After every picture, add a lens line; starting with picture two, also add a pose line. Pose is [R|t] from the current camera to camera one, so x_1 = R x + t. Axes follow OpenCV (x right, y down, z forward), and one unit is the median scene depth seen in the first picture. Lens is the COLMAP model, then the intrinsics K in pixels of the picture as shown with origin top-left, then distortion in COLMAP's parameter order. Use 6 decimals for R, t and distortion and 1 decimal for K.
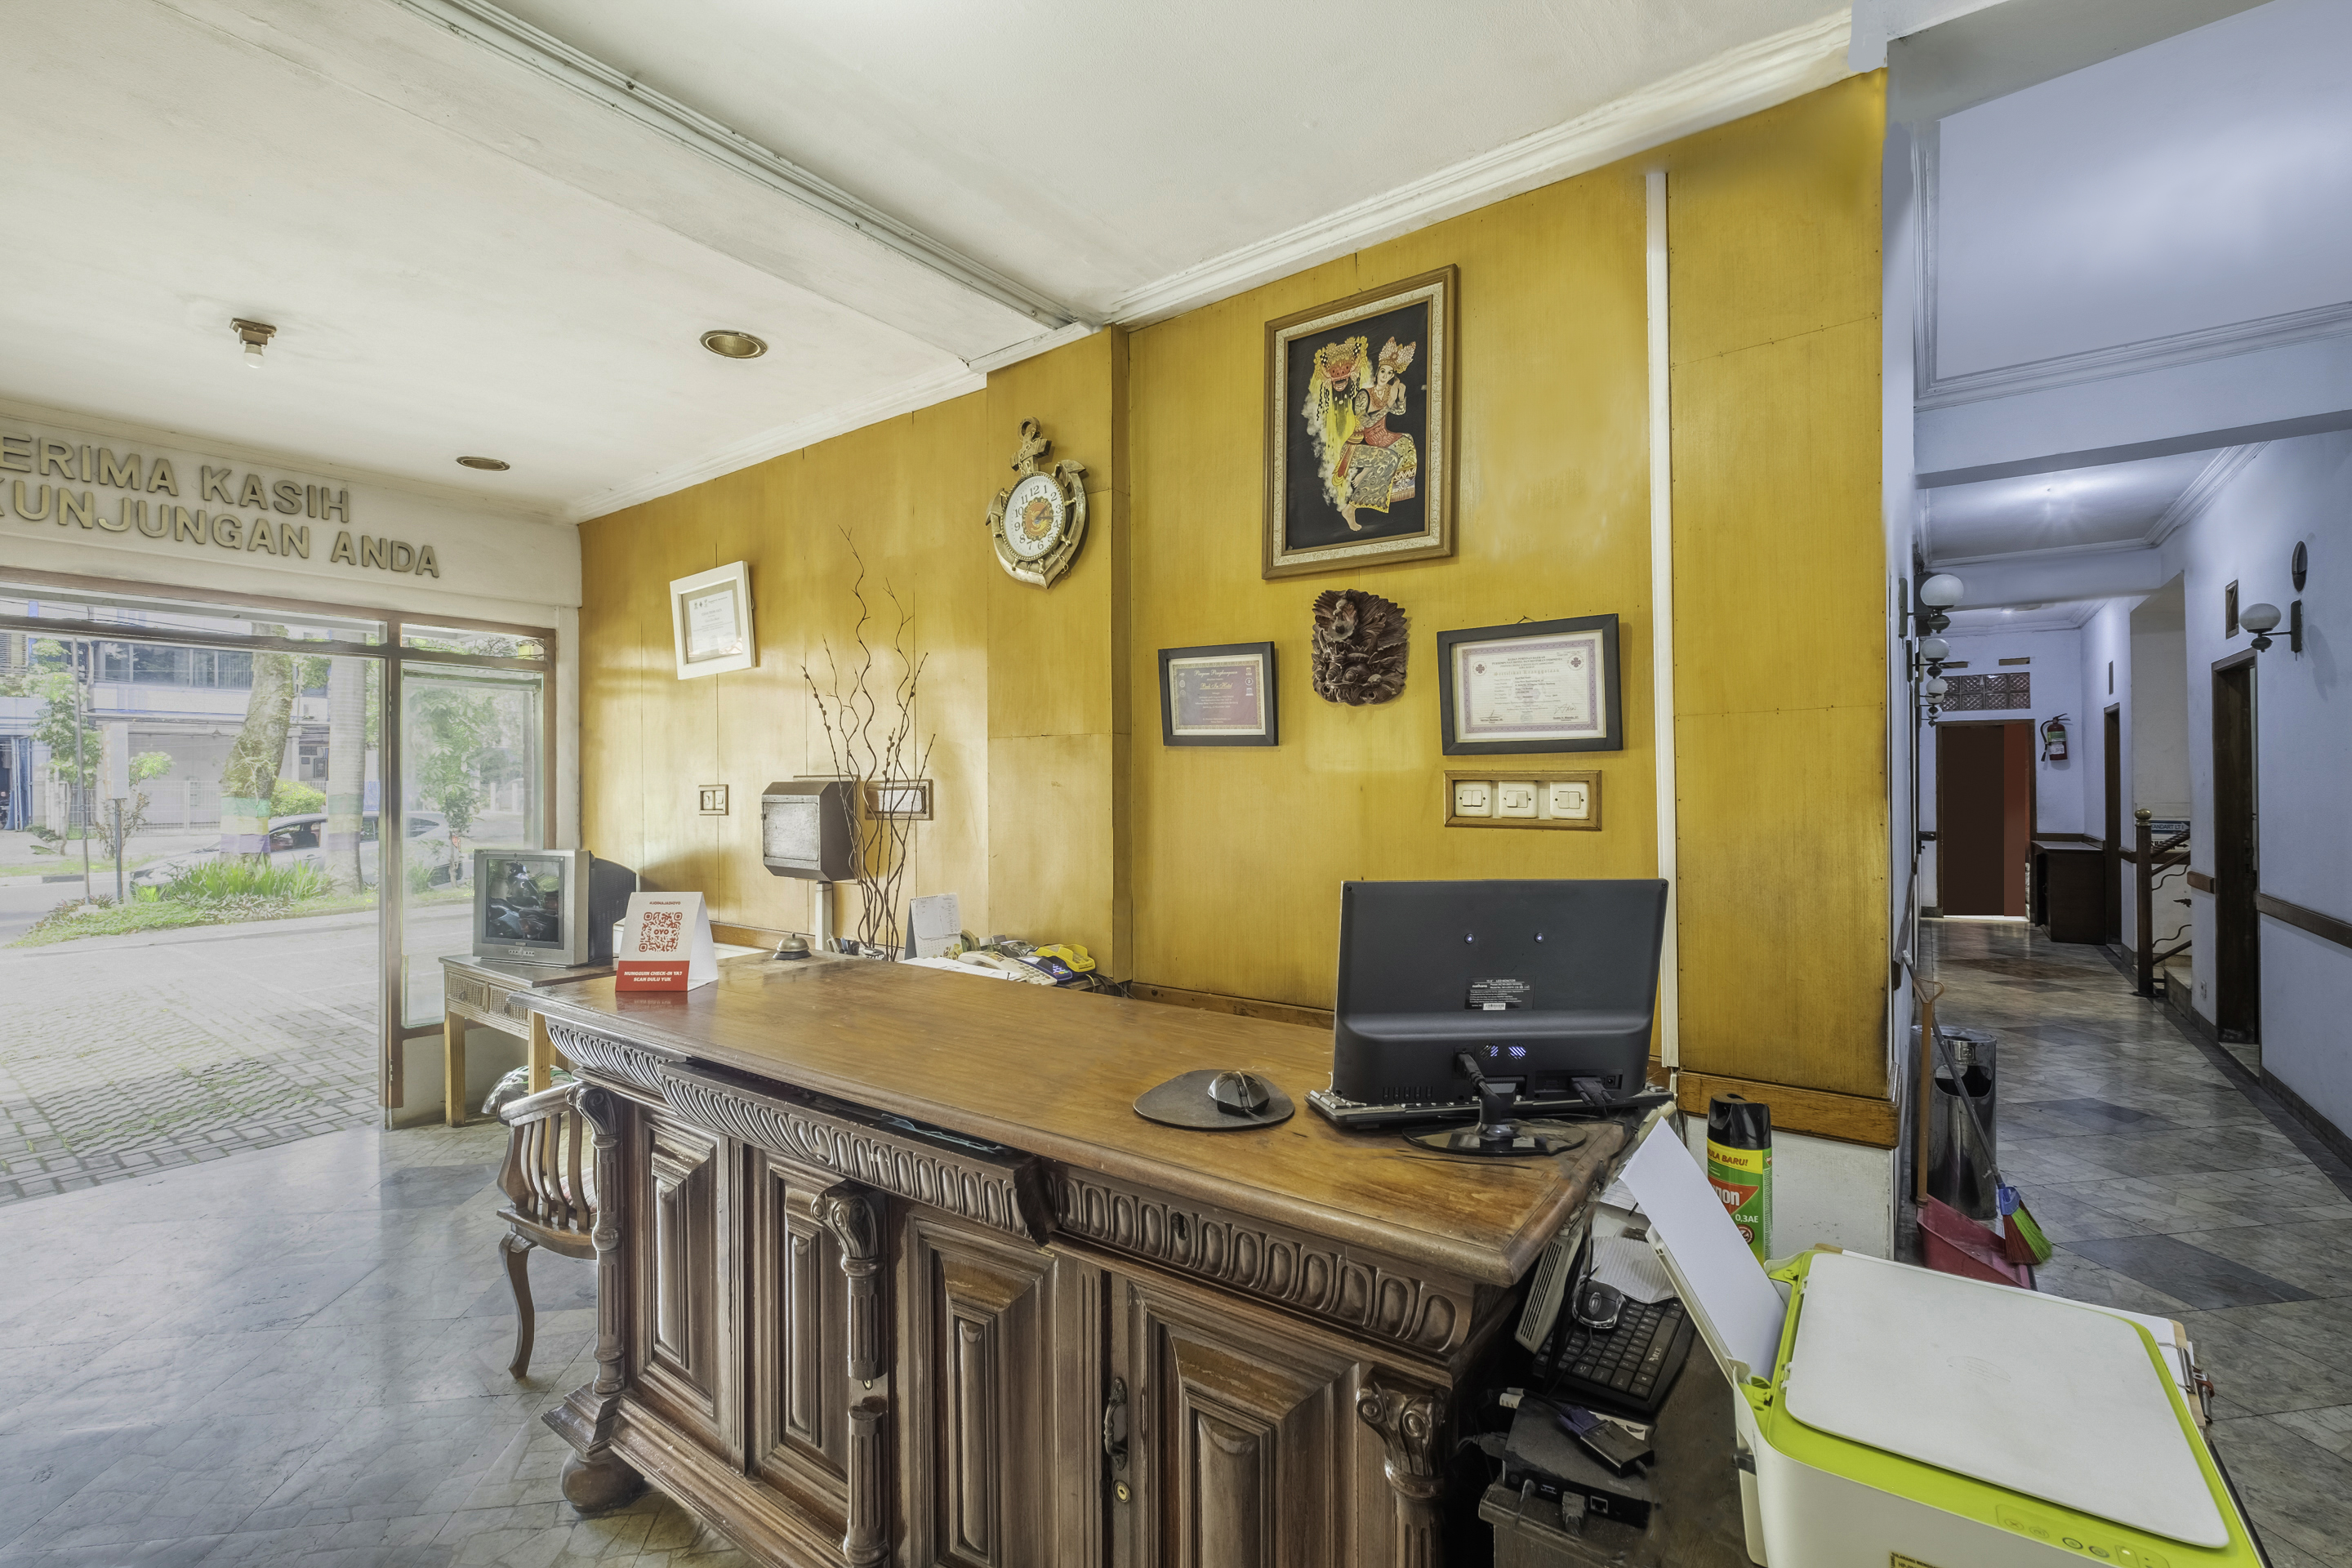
lens RADIAL K [[1013.1, 0, 1185.3], [0, 1013.1, 775.8], [0, 0, 1]] dist [-0.008458, -0.000197]
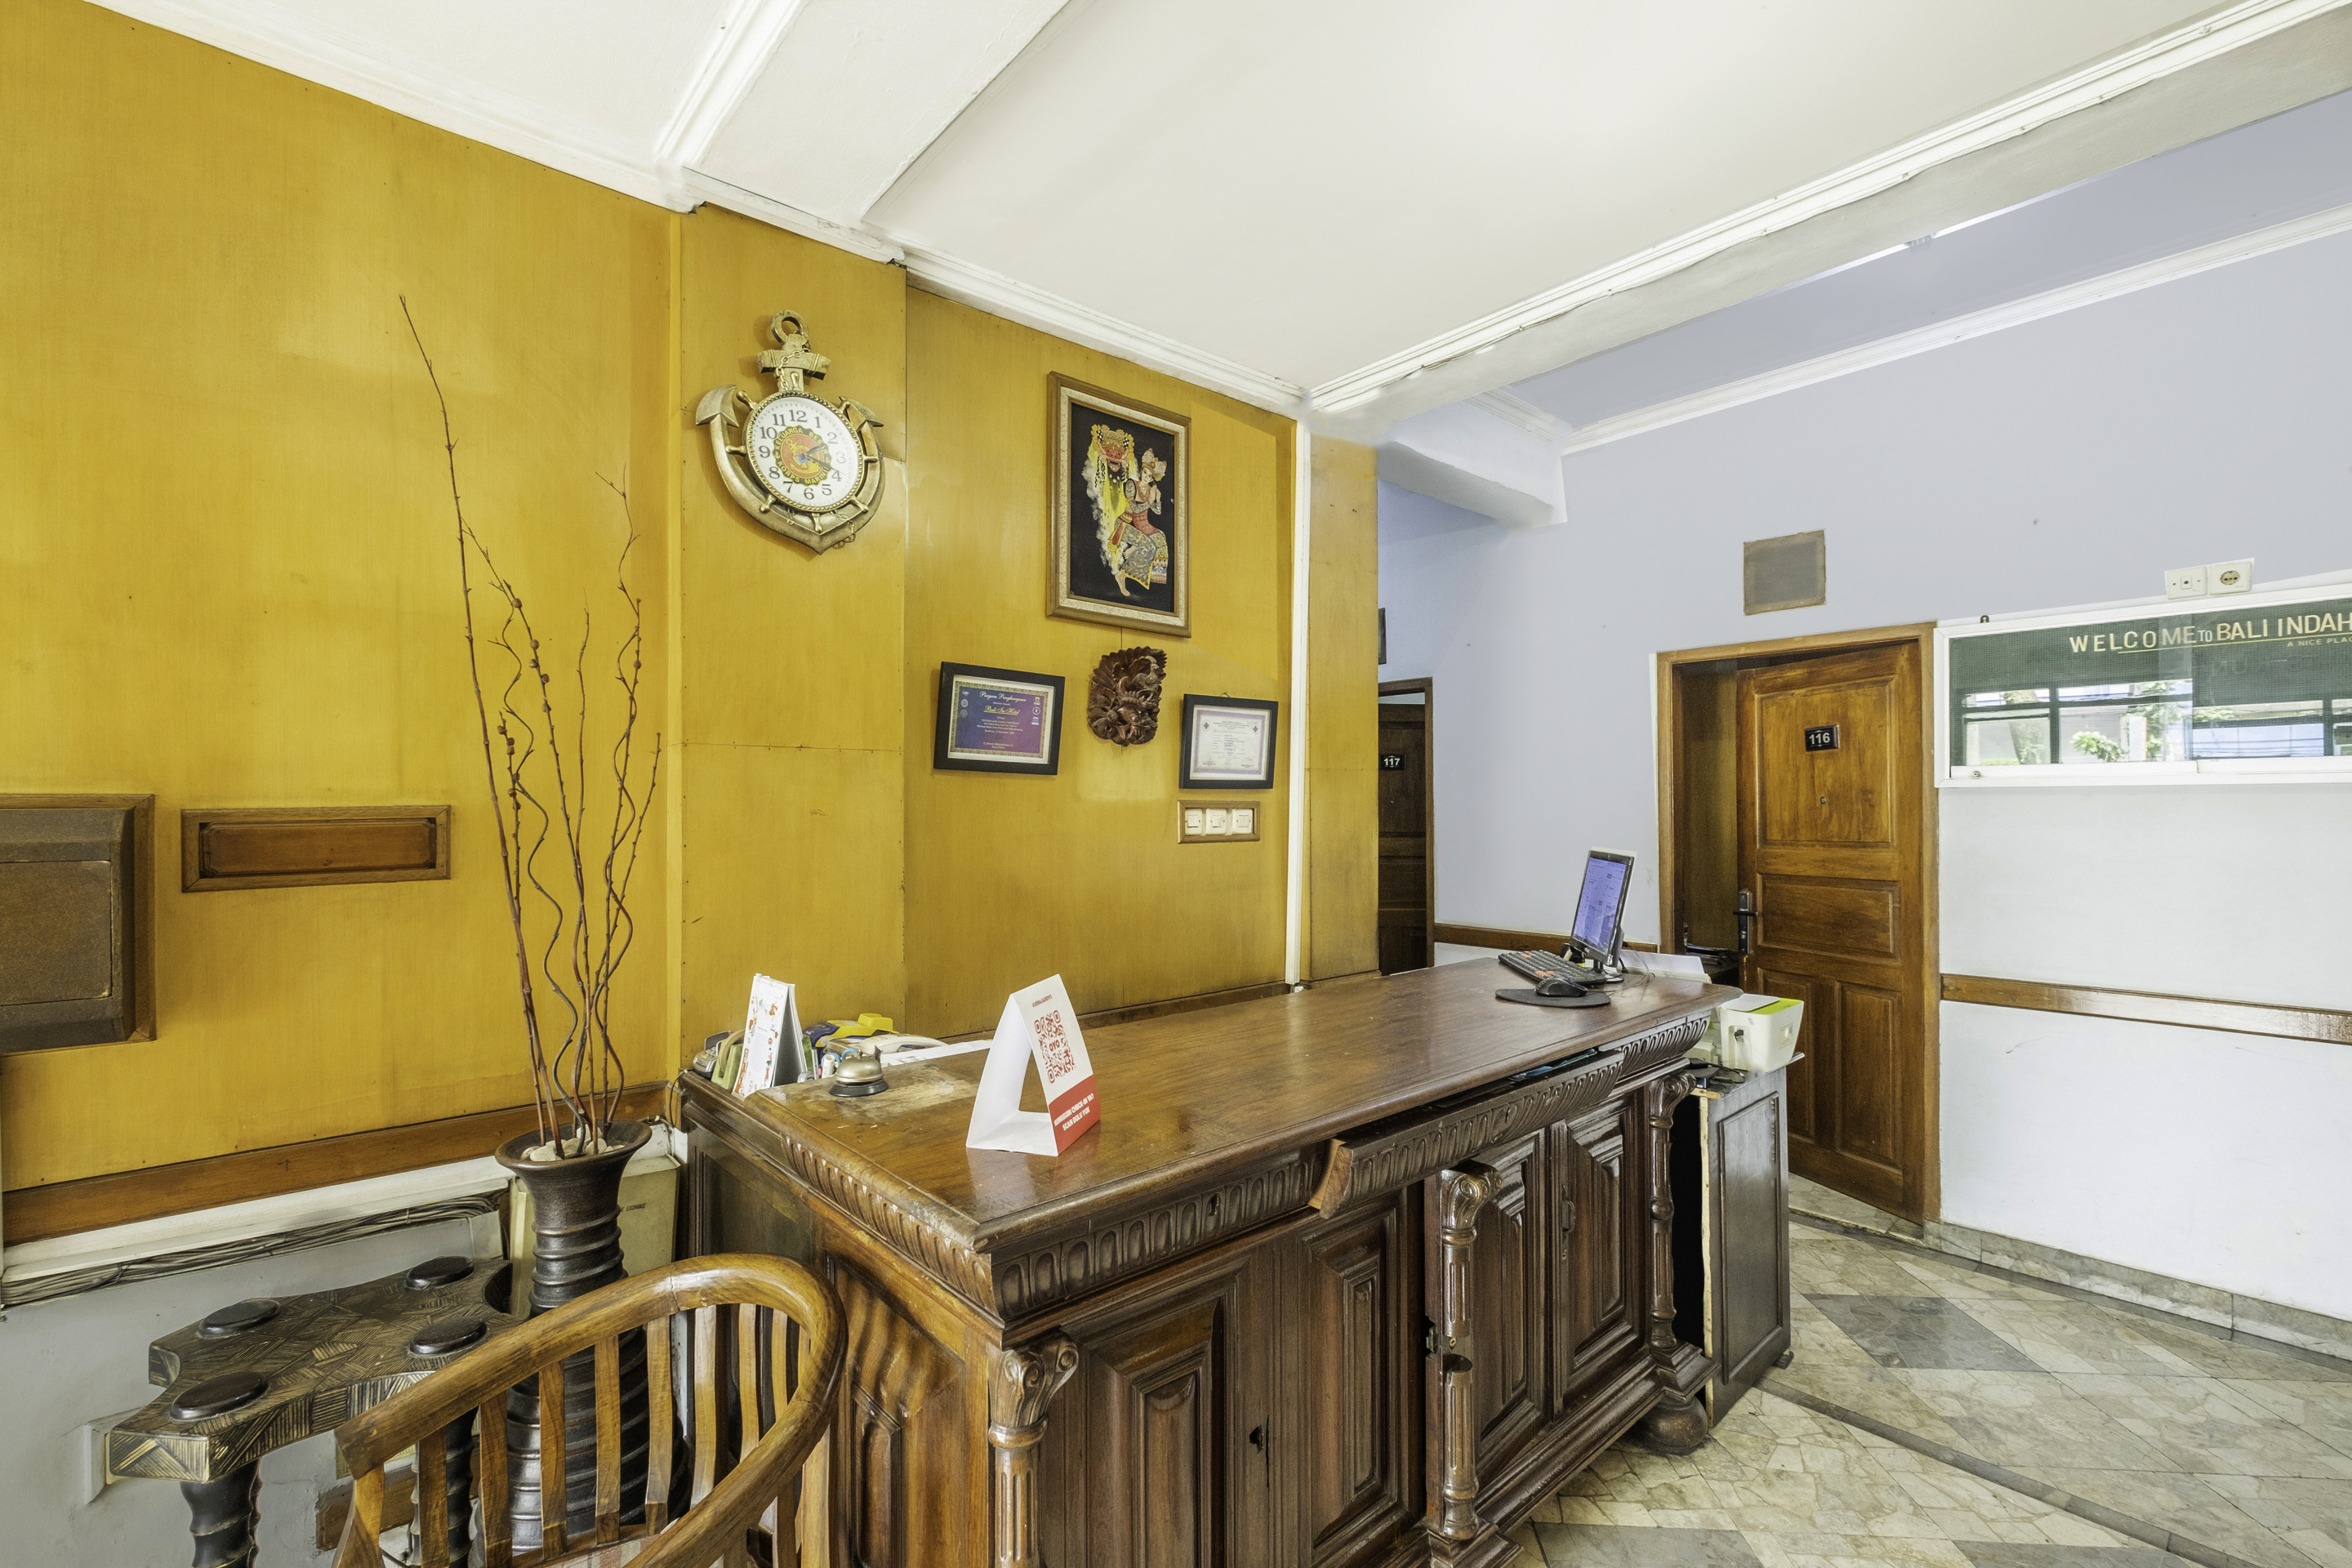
lens RADIAL K [[1022.1, 0, 1176.0], [0, 1022.1, 784.0], [0, 0, 1]] dist [-0.000491, 0.000238]
pose [[0.226013, 0.024424, 0.973818, -0.976509], [-0.003938, 0.999700, -0.024159, 0.005474], [-0.974116, 0.001625, 0.226042, 0.678451]]
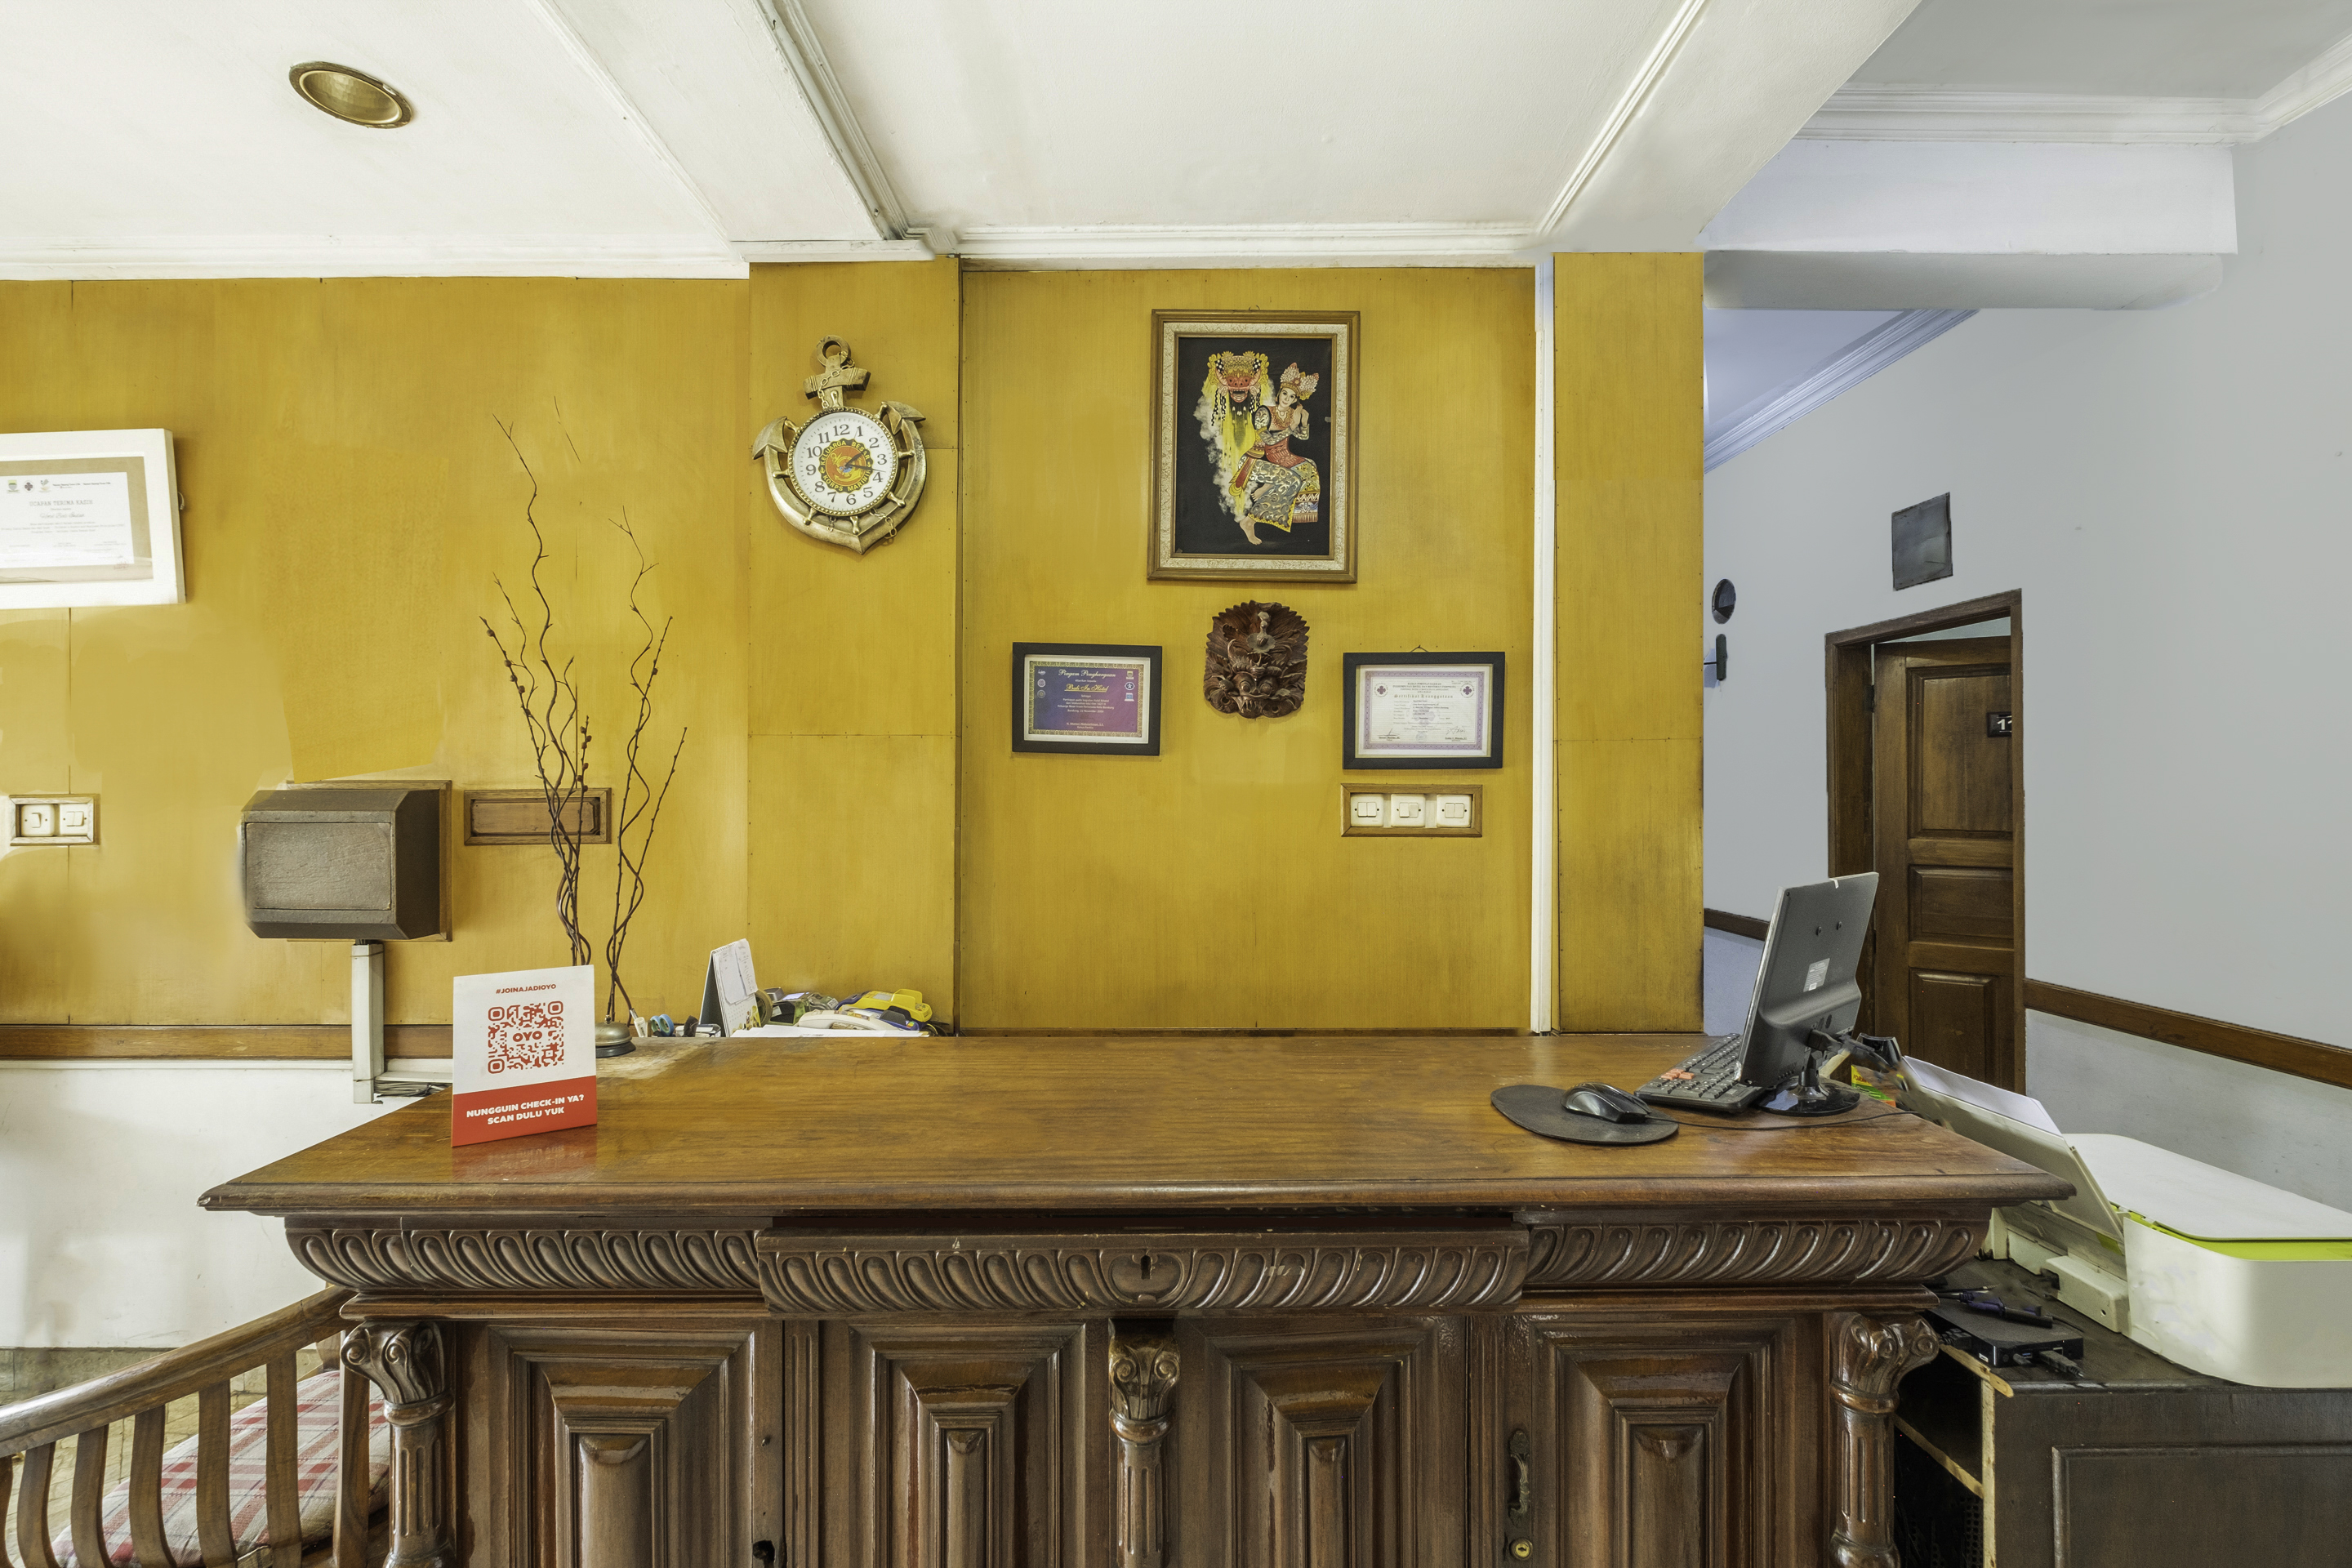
lens RADIAL K [[1013.1, 0, 1185.3], [0, 1013.1, 775.8], [0, 0, 1]] dist [-0.008458, -0.000197]
pose [[0.808049, 0.012544, 0.588981, -0.480443], [-0.008353, 0.999917, -0.009835, -0.001393], [-0.589056, 0.003027, 0.808087, 0.229316]]
